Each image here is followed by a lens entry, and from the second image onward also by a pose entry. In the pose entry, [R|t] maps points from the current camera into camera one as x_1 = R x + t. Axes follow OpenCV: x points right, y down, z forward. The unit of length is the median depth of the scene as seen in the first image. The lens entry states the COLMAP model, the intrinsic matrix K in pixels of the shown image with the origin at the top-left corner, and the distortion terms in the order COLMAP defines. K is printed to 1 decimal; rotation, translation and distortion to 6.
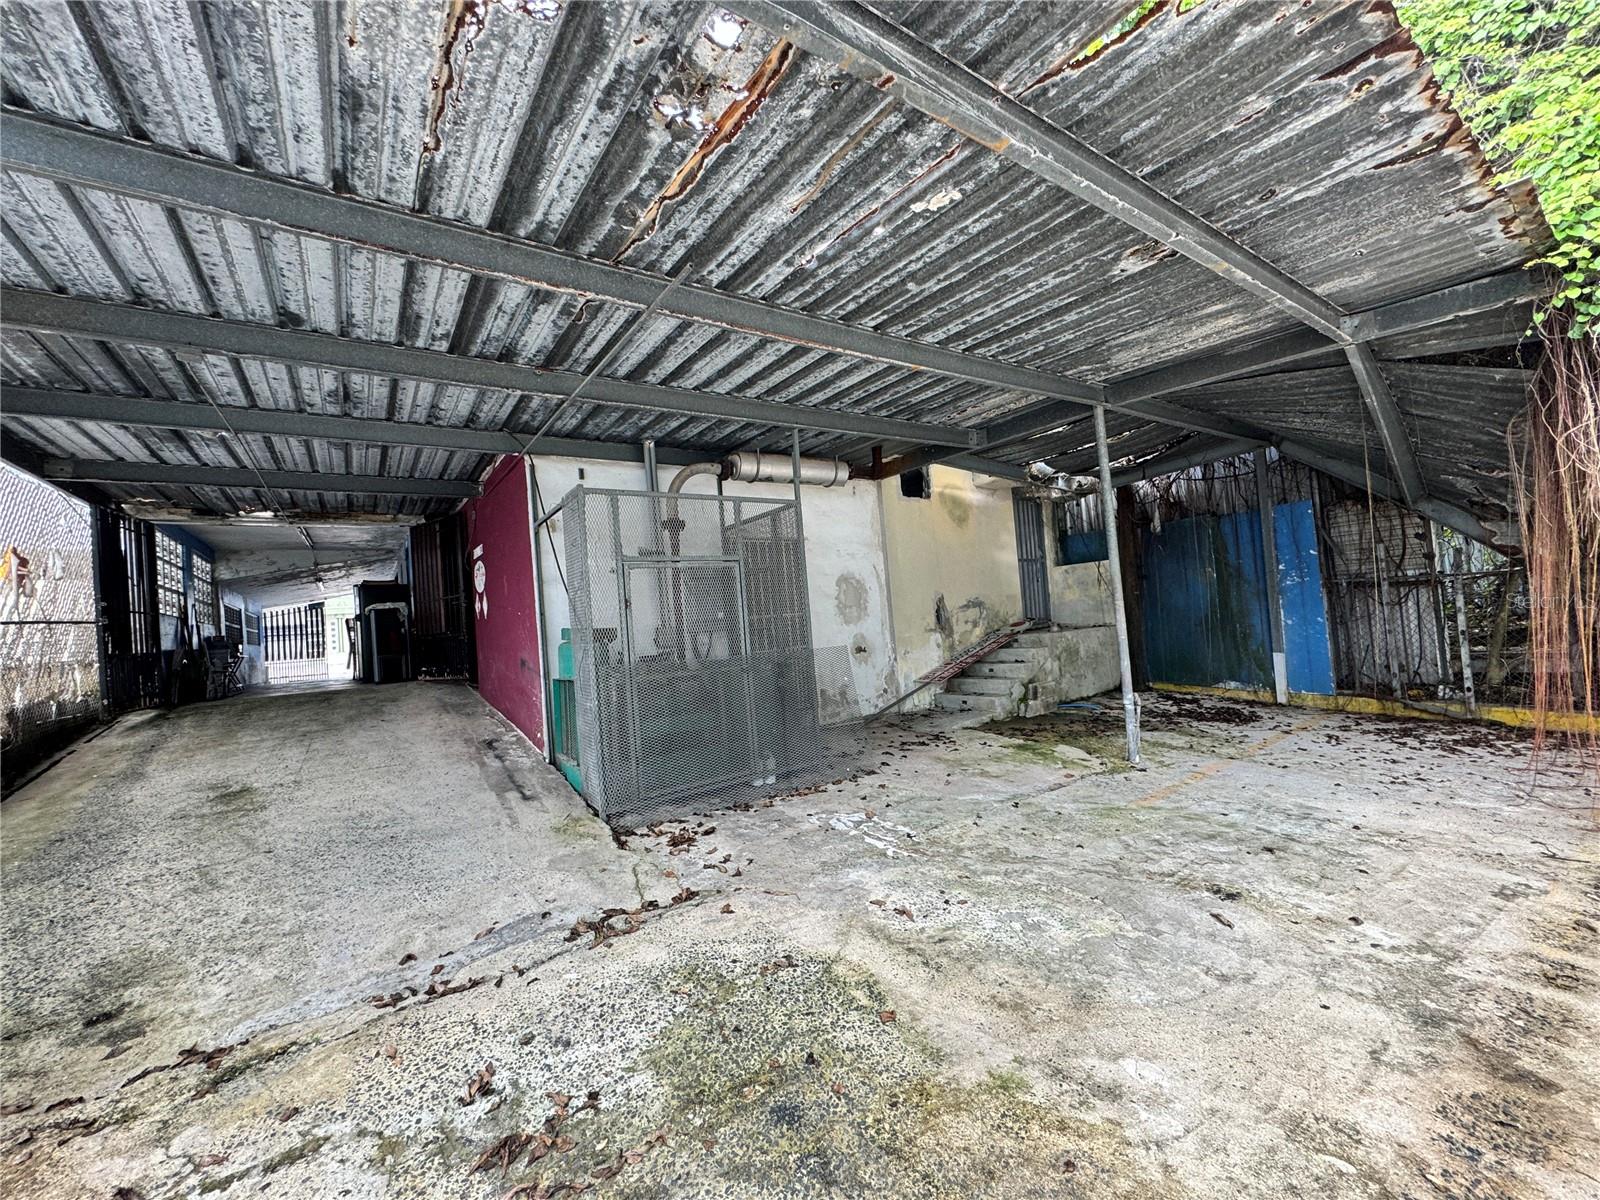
lens RADIAL K [[639.2, 0, 803.5], [0, 639.2, 599.7], [0, 0, 1]] dist [-0.003467, 0.000882]
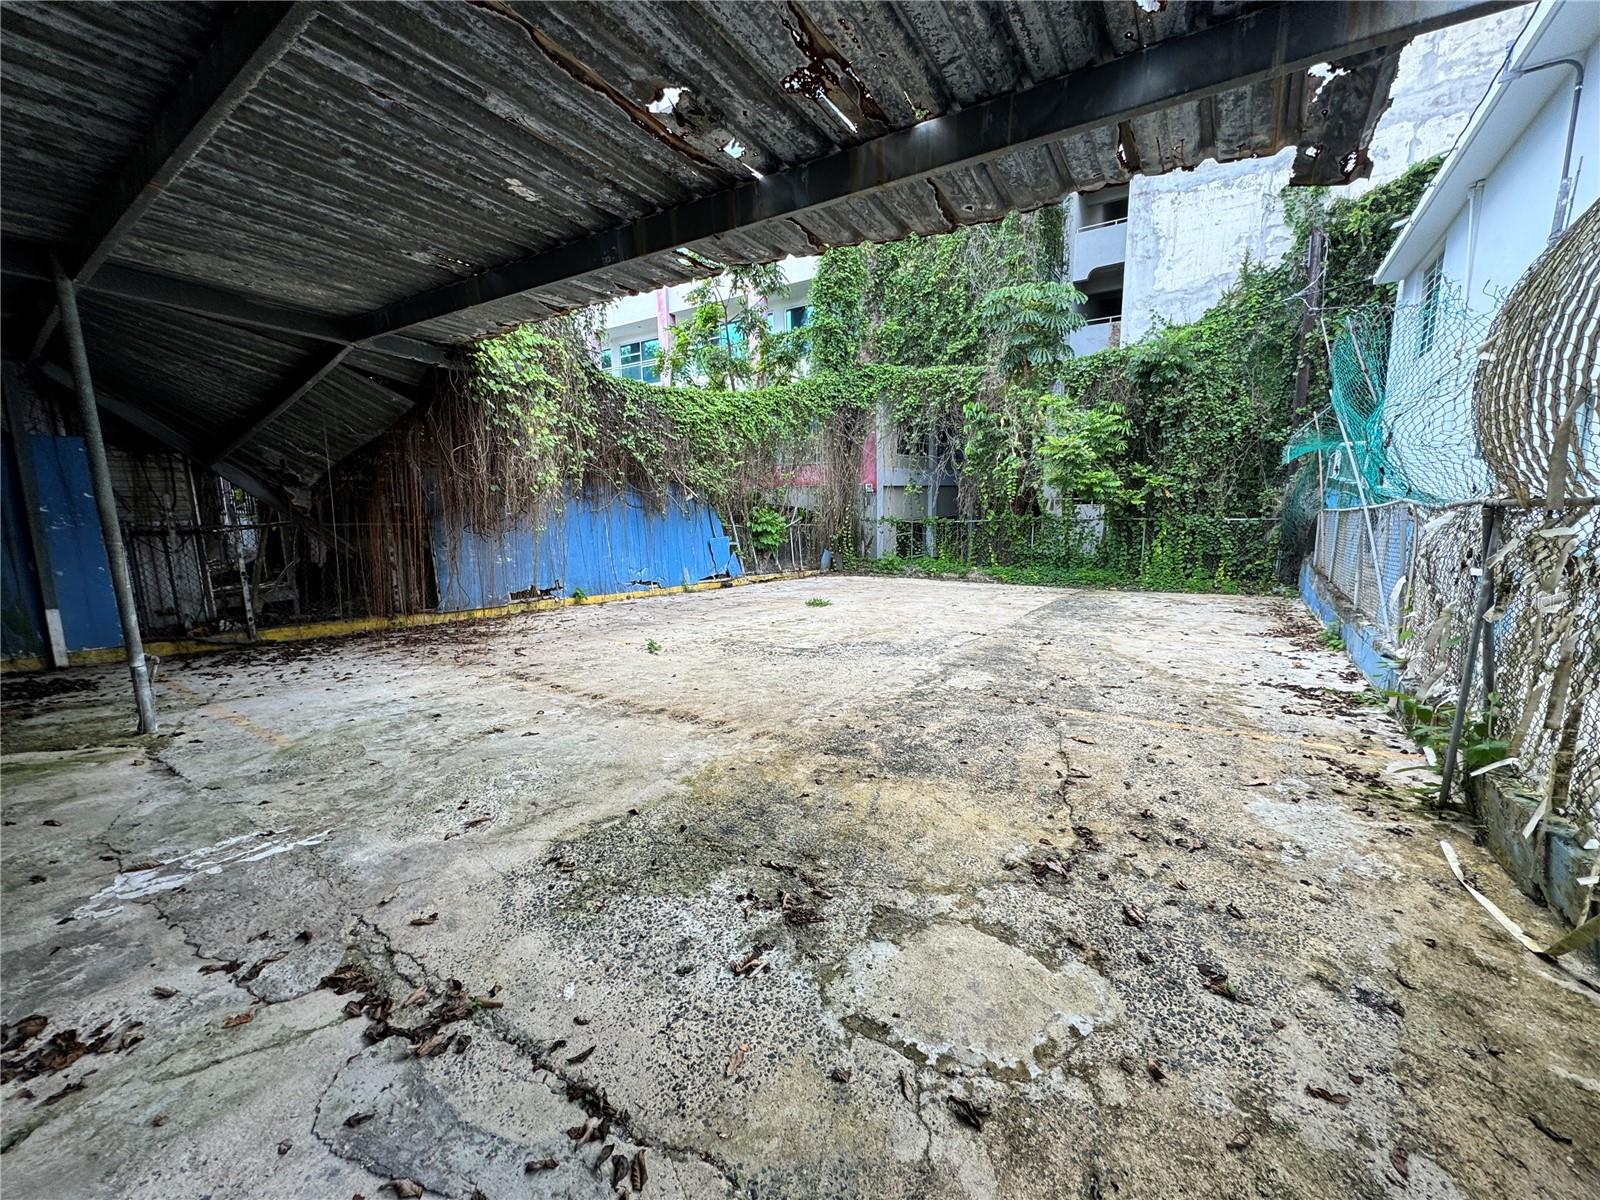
lens RADIAL K [[639.2, 0, 801.1], [0, 639.2, 602.7], [0, 0, 1]] dist [-0.003467, 0.000882]
pose [[-0.353102, -0.070301, 0.932940, -0.948387], [0.014037, 0.996663, 0.080415, 0.043192], [-0.935480, 0.041490, -0.350937, 0.804975]]
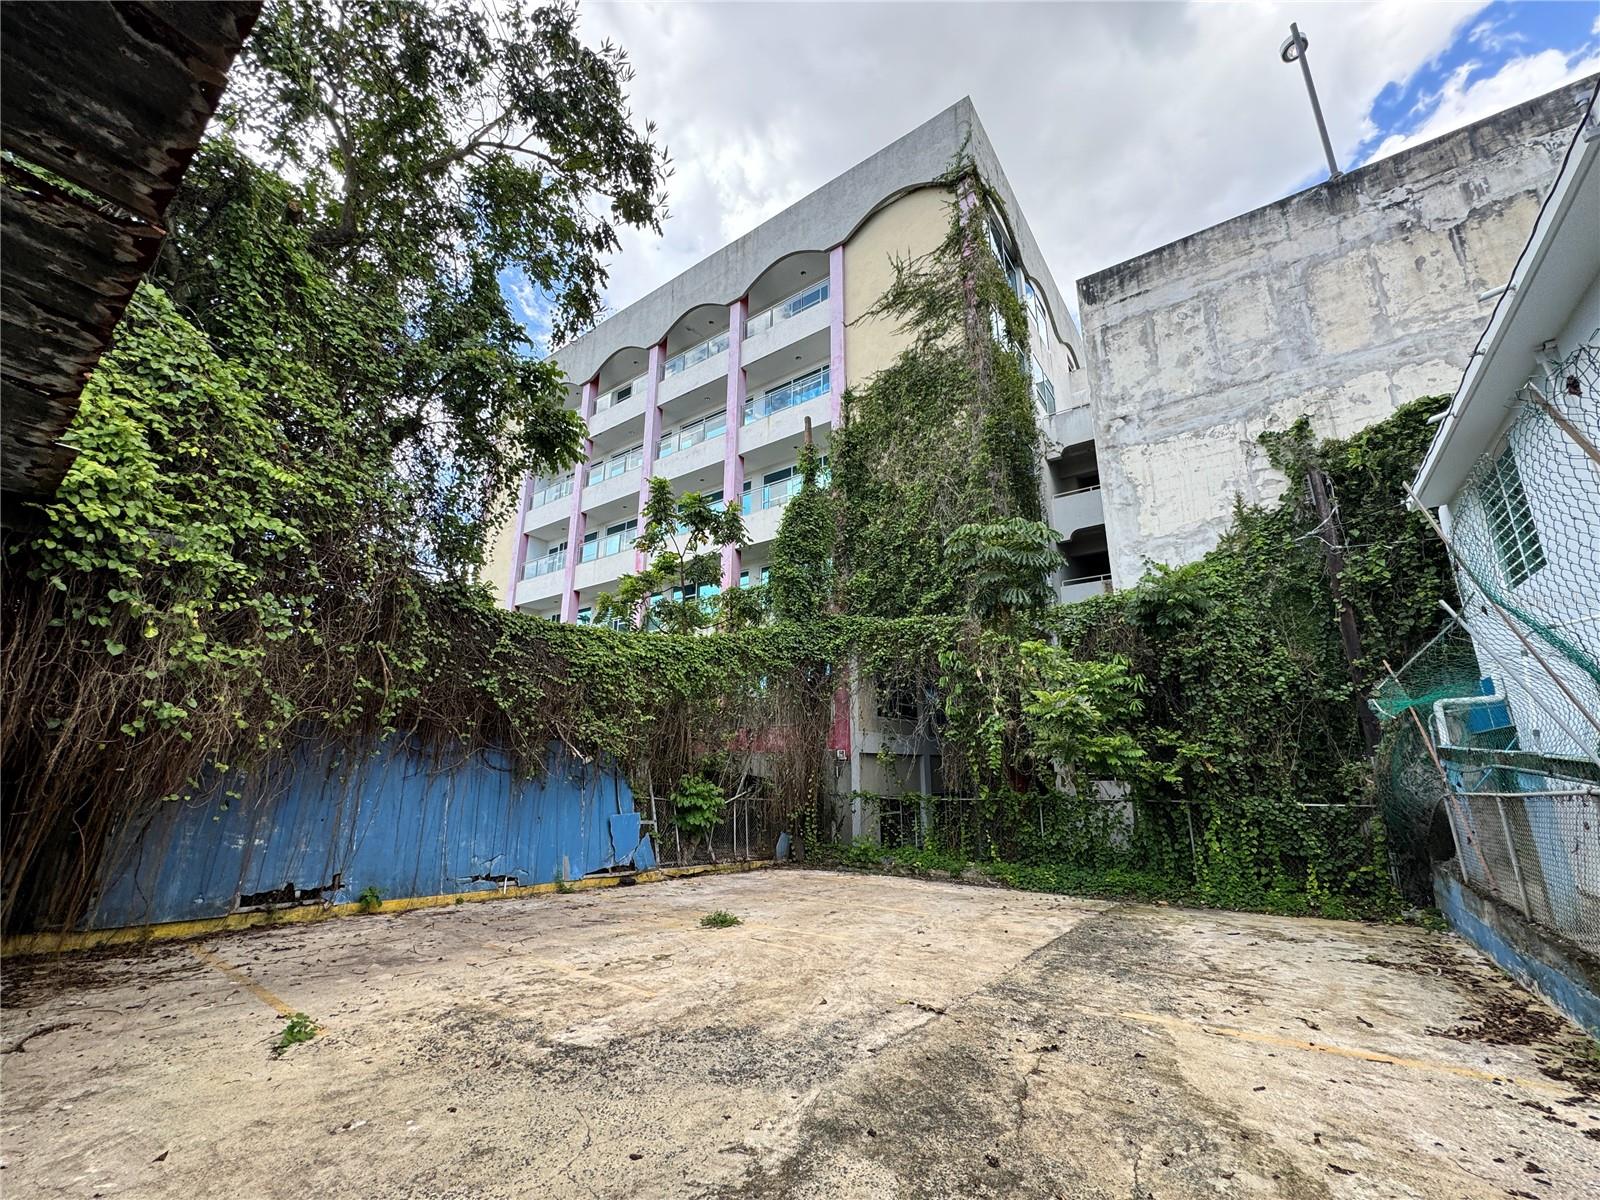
lens RADIAL K [[639.2, 0, 801.4], [0, 639.2, 599.9], [0, 0, 1]] dist [-0.003467, 0.000882]
pose [[-0.325820, 0.313476, 0.891950, -0.264832], [-0.009698, 0.942273, -0.334704, -0.003956], [-0.945382, -0.117704, -0.303971, 0.033837]]
